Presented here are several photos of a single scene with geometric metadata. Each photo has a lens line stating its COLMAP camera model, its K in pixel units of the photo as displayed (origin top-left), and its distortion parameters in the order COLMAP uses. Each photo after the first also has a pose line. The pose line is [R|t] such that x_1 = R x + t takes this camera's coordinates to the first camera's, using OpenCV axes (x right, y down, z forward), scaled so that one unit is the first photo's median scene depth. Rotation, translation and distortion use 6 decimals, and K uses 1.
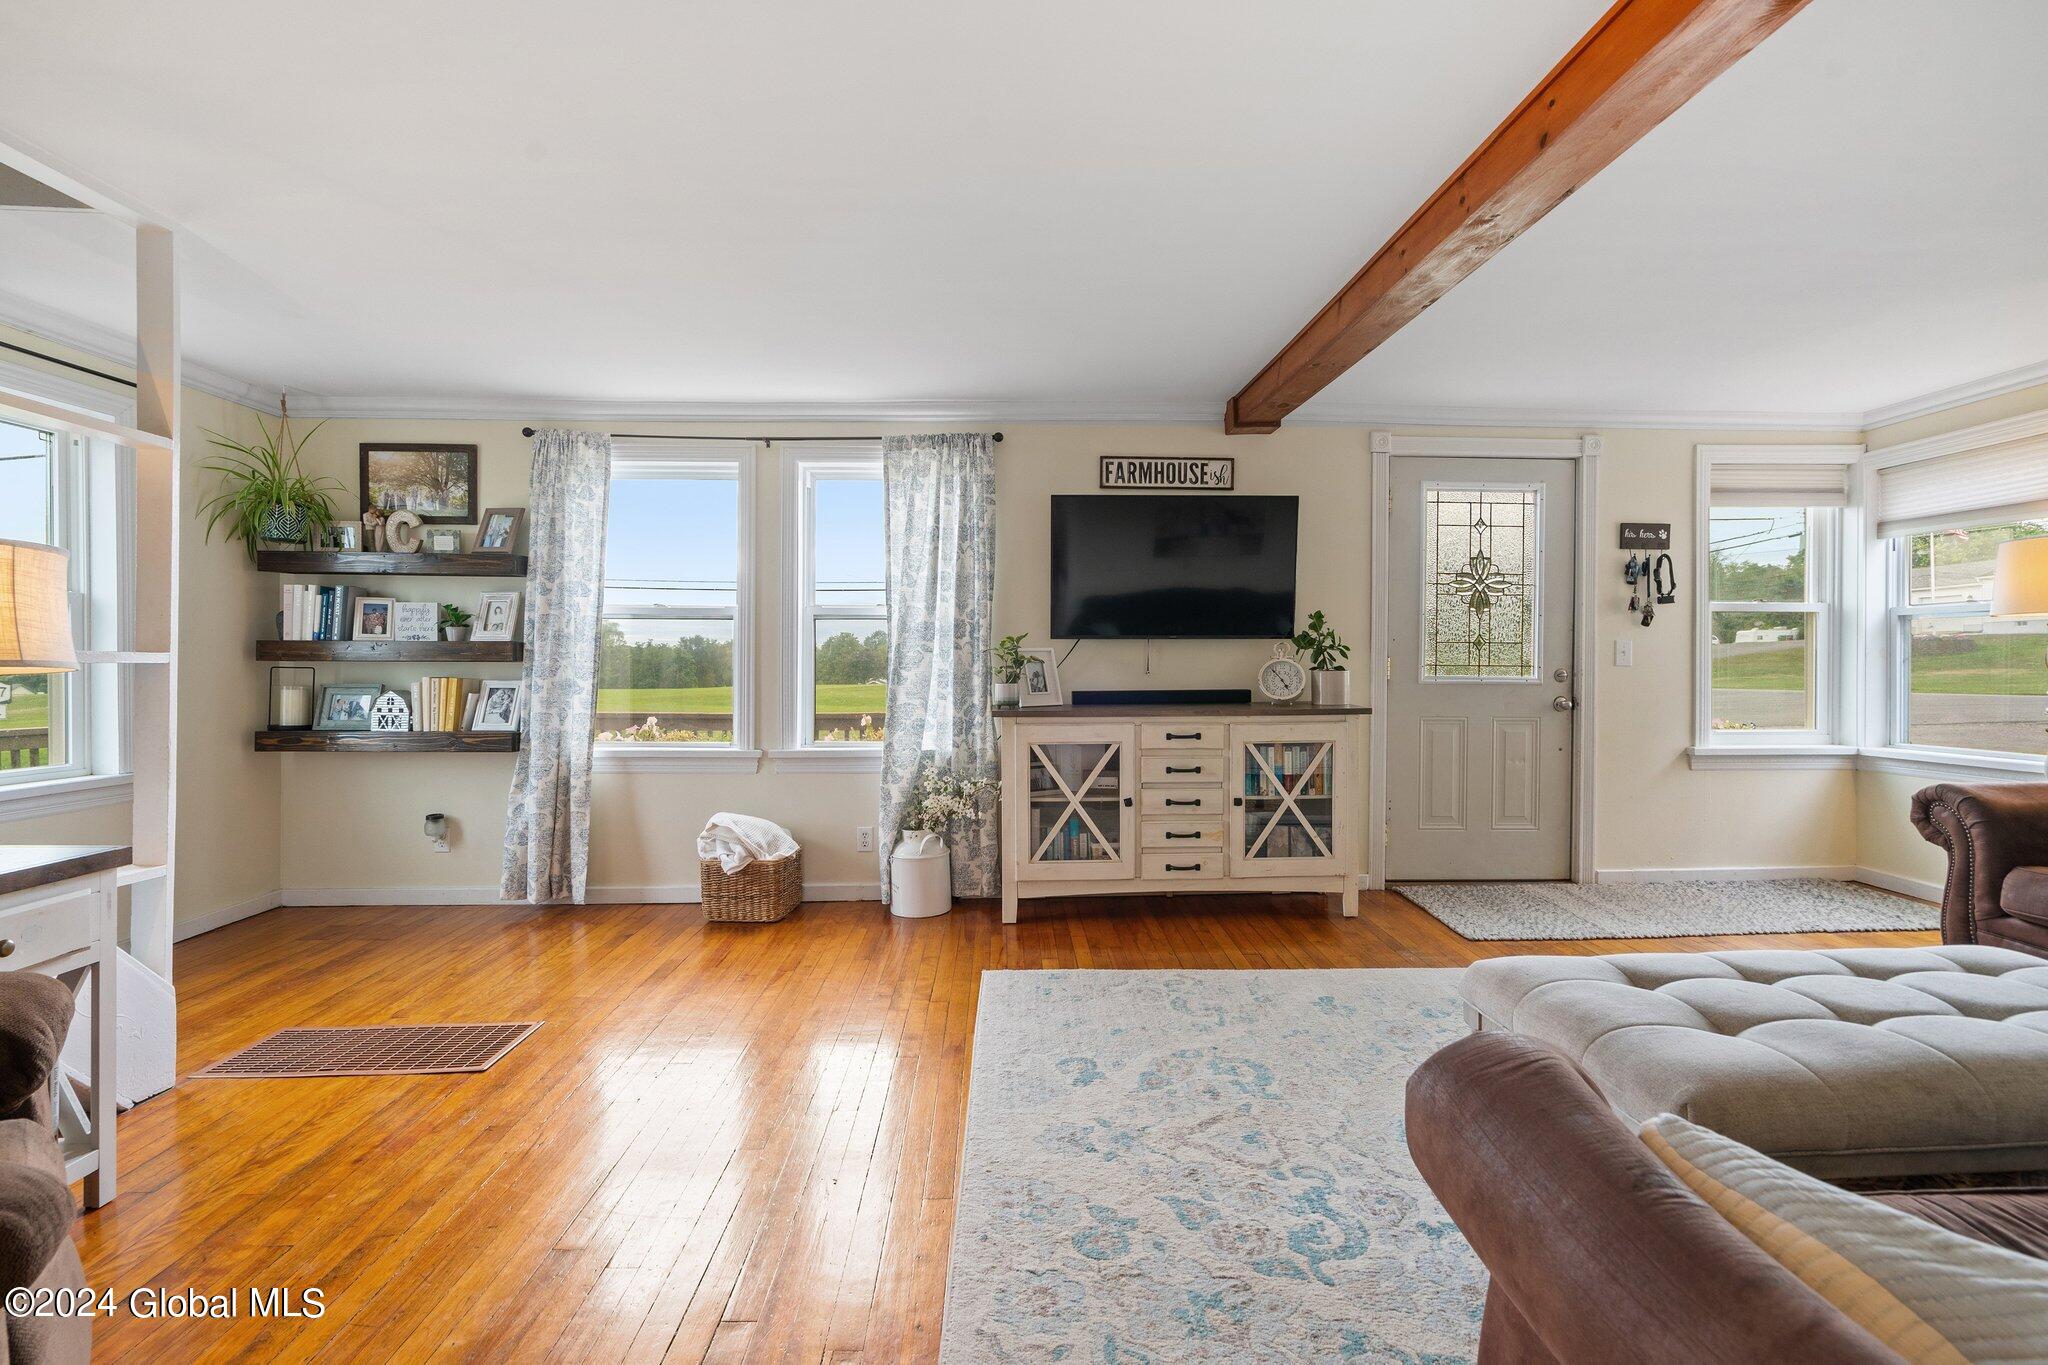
lens RADIAL K [[939.8, 0, 1026.9], [0, 939.8, 672.2], [0, 0, 1]] dist [-0.002050, 0.000032]
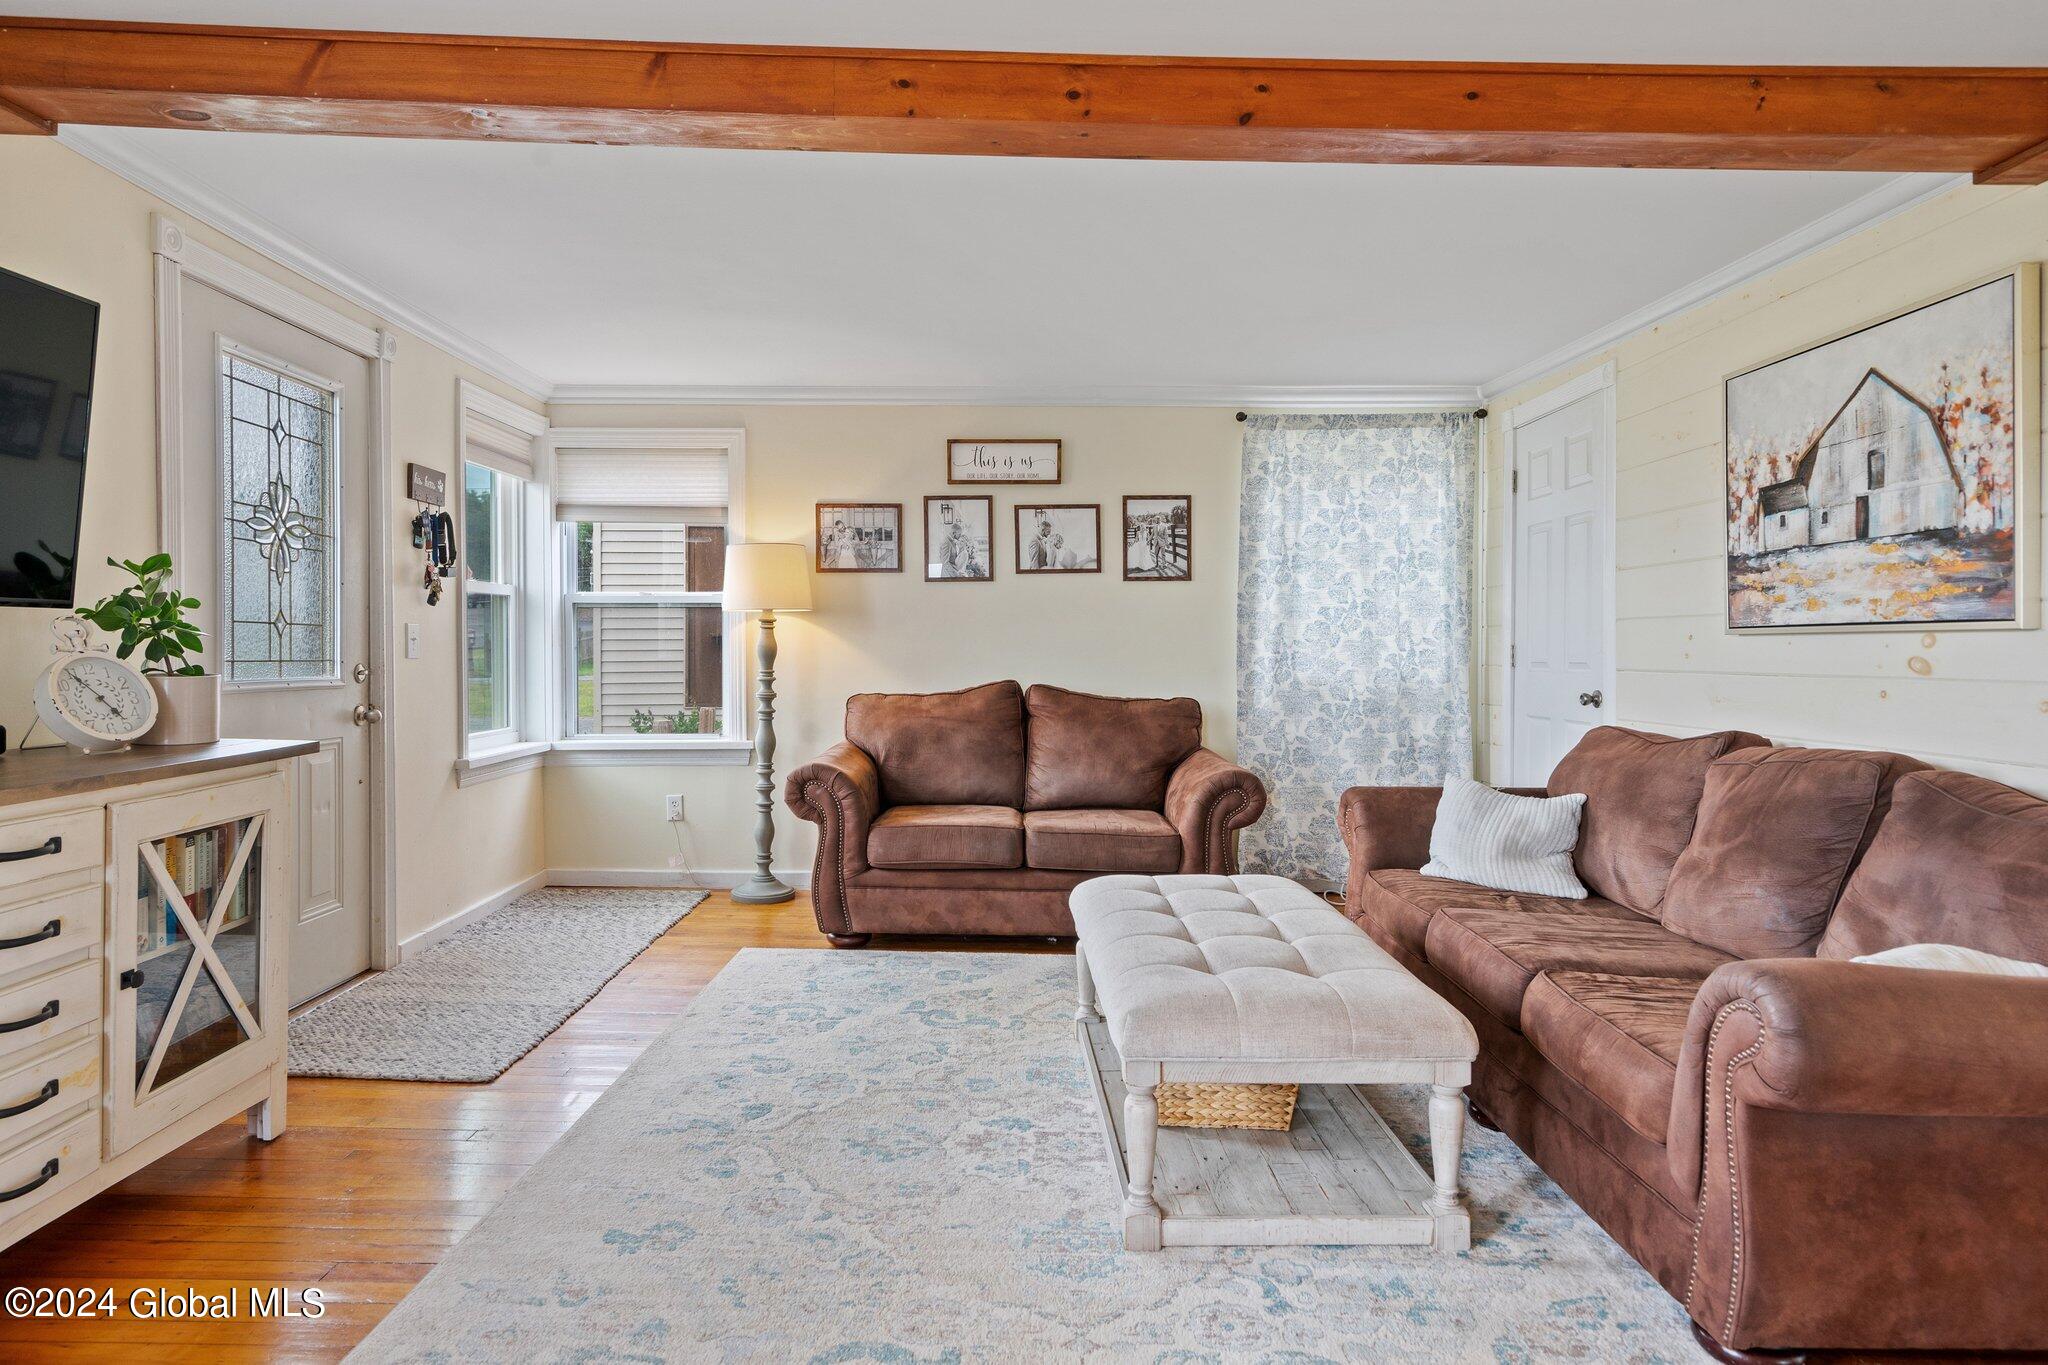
lens RADIAL K [[1190.2, 0, 1022.4], [0, 1190.2, 666.7], [0, 0, 1]] dist [0.004889, -0.000389]
pose [[0.023010, -0.018744, 0.999560, -0.287418], [0.009924, 0.999779, 0.018519, -0.012973], [-0.999686, 0.009493, 0.023191, 0.507882]]
